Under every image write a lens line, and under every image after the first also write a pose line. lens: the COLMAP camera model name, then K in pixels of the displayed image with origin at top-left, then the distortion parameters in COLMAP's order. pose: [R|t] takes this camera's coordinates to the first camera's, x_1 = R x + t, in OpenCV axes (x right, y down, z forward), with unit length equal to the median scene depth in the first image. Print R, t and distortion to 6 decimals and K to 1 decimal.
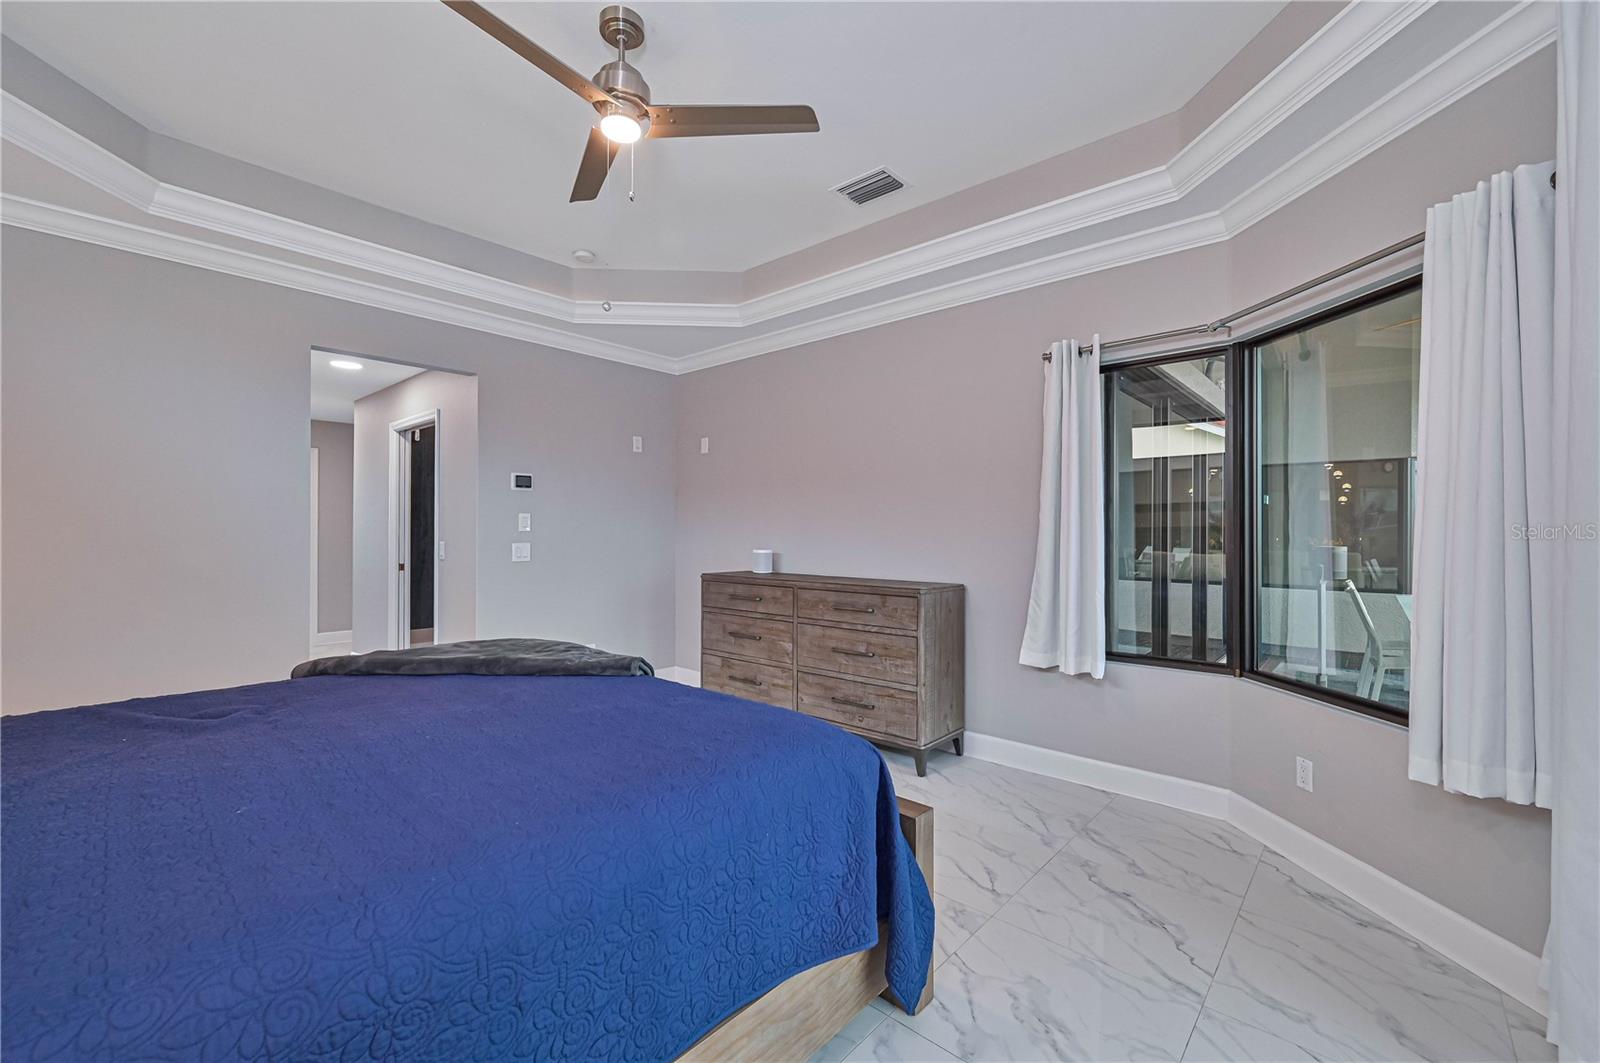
lens RADIAL K [[655.1, 0, 800.0], [0, 655.1, 531.5], [0, 0, 1]] dist [0.001096, 0.000100]
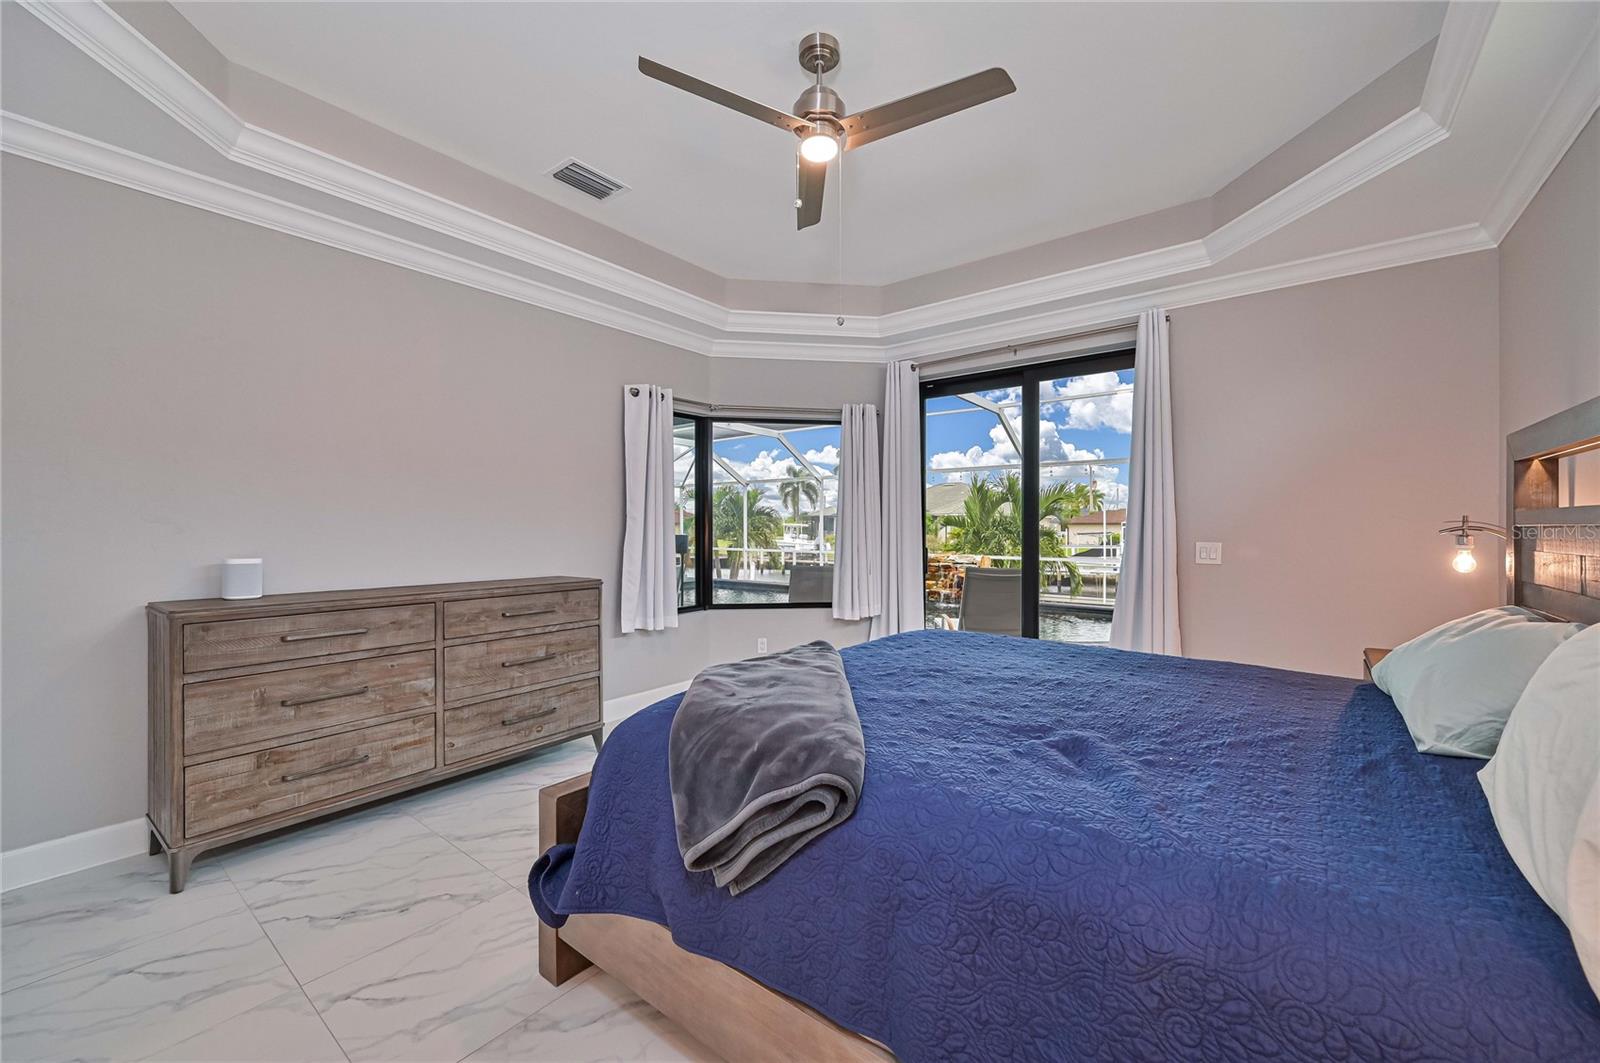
lens RADIAL K [[637.8, 0, 802.6], [0, 637.8, 521.8], [0, 0, 1]] dist [0.000381, 0.000064]
pose [[-0.063814, -0.002307, 0.997959, -0.810232], [-0.008859, 0.999959, 0.001745, -0.011317], [-0.997923, -0.008730, -0.063832, 0.672860]]
